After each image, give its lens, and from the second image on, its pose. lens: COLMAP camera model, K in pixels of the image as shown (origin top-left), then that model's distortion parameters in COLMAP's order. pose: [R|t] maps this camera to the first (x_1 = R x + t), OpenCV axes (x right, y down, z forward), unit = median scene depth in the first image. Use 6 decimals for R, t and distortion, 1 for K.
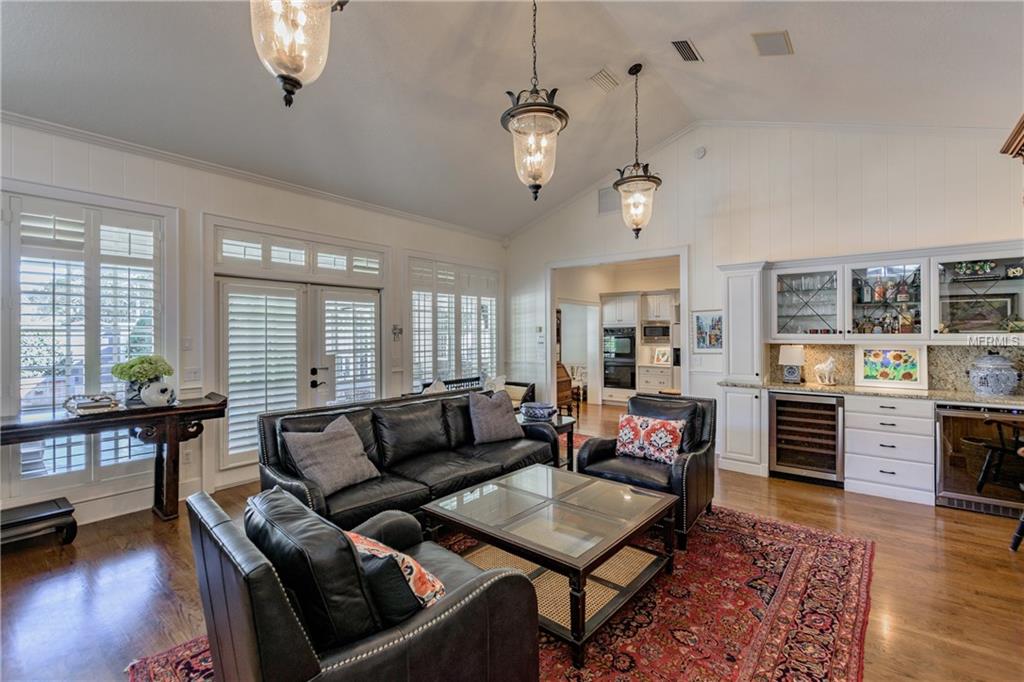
lens RADIAL K [[441.7, 0, 511.0], [0, 441.7, 335.0], [0, 0, 1]] dist [-0.002480, 0.000173]
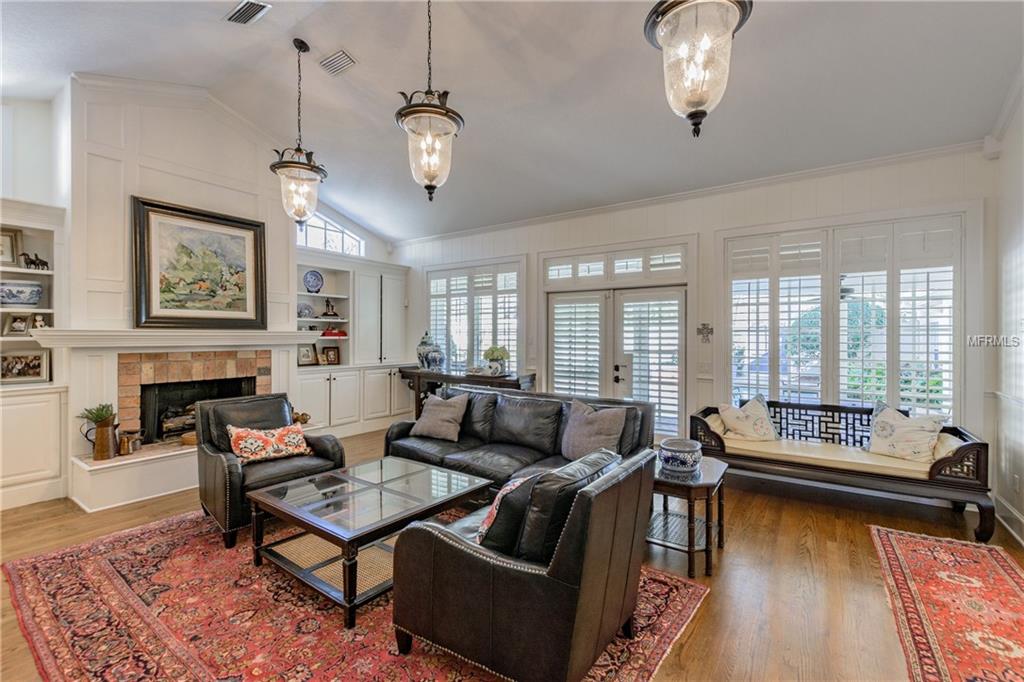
lens RADIAL K [[441.7, 0, 521.7], [0, 441.7, 337.2], [0, 0, 1]] dist [-0.002480, 0.000173]
pose [[0.094865, 0.008555, -0.995453, 0.638197], [-0.003416, 0.999960, 0.008268, -0.003102], [0.995484, 0.002616, 0.094890, 0.659094]]
